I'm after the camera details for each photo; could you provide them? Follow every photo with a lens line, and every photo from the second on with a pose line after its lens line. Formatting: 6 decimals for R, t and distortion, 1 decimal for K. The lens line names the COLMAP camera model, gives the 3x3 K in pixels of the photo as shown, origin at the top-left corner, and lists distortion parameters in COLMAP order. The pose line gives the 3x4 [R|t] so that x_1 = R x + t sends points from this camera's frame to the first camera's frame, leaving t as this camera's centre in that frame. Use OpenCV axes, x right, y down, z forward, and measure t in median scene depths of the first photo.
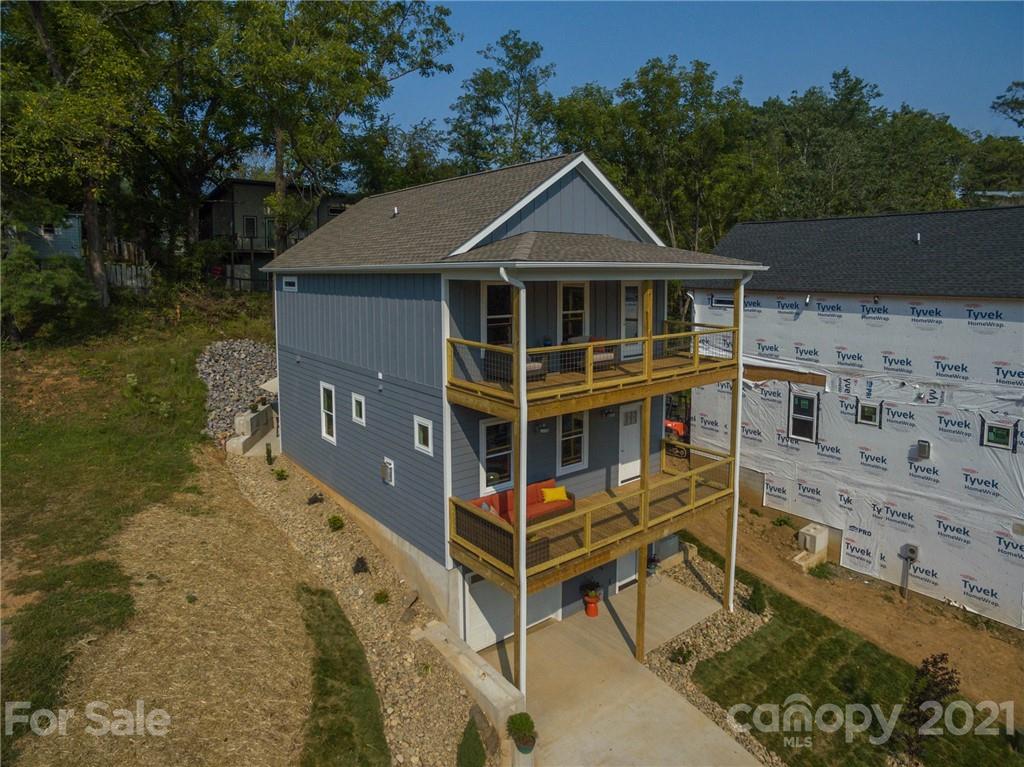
lens RADIAL K [[599.0, 0, 510.6], [0, 599.0, 337.7], [0, 0, 1]] dist [-0.069147, 0.021686]
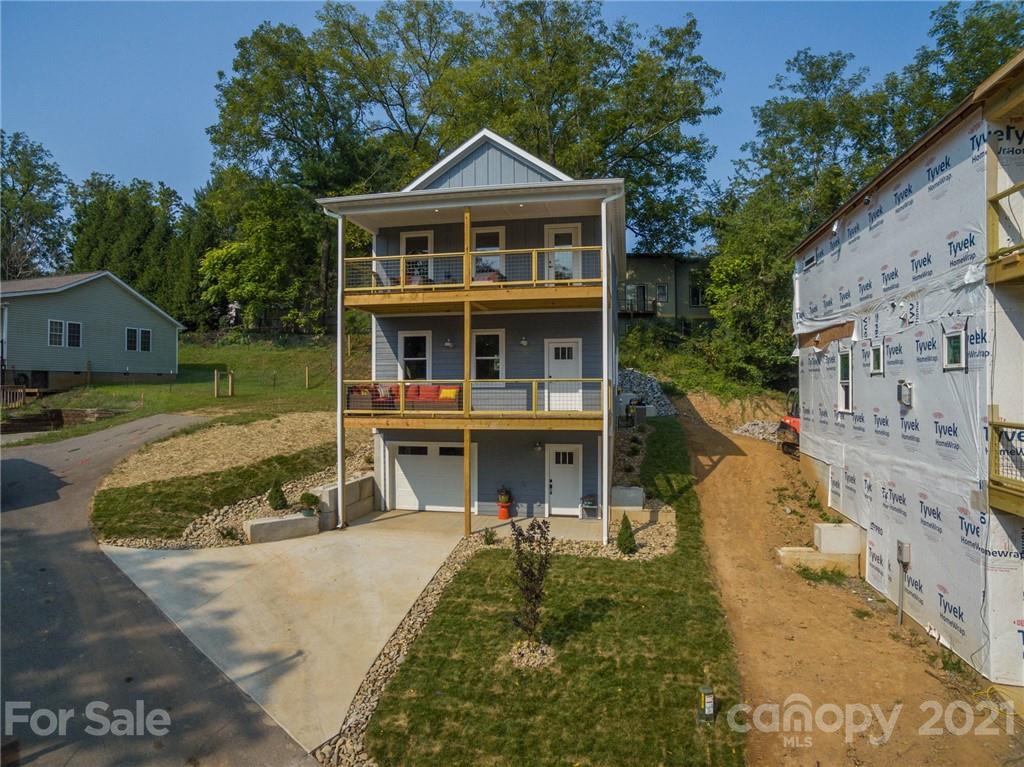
lens RADIAL K [[599.0, 0, 519.6], [0, 599.0, 401.0], [0, 0, 1]] dist [-0.069147, 0.021686]
pose [[0.669024, 0.014348, -0.743103, 0.917984], [-0.073485, 0.996192, -0.046925, 0.266666], [0.739599, 0.086001, 0.667530, 0.214016]]
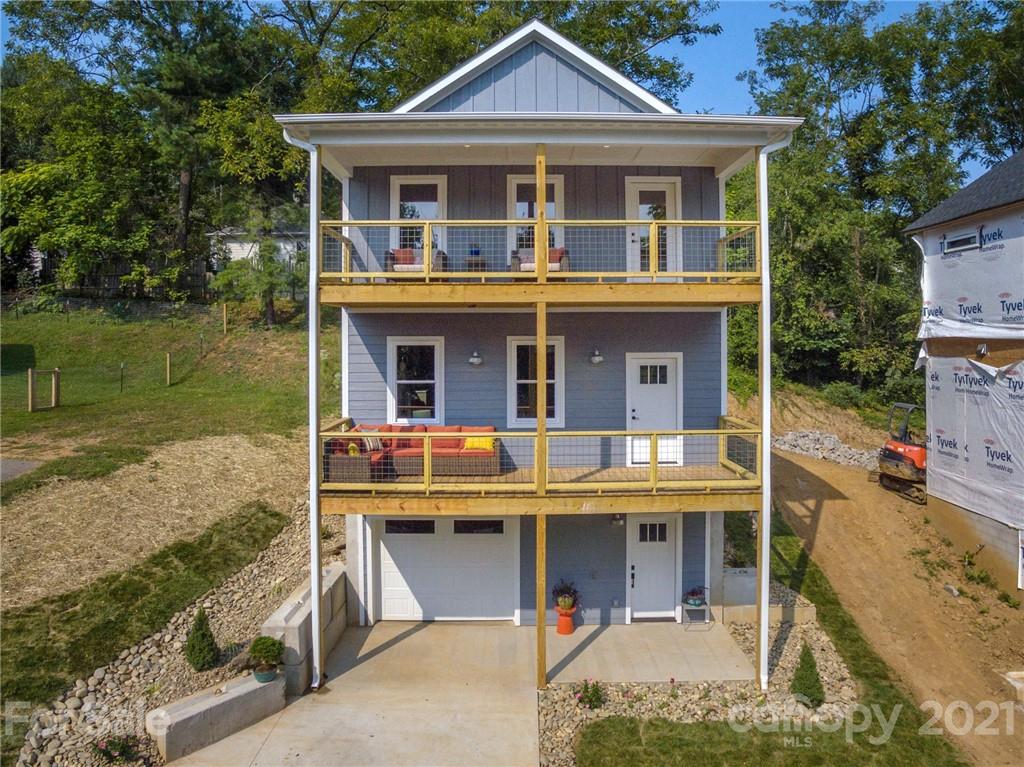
lens RADIAL K [[696.4, 0, 526.7], [0, 696.4, 356.5], [0, 0, 1]] dist [-0.058142, 0.025858]
pose [[0.801581, 0.008797, -0.597822, 0.553622], [-0.058961, 0.996181, -0.064399, 0.168842], [0.594972, 0.086869, 0.799038, 0.235078]]
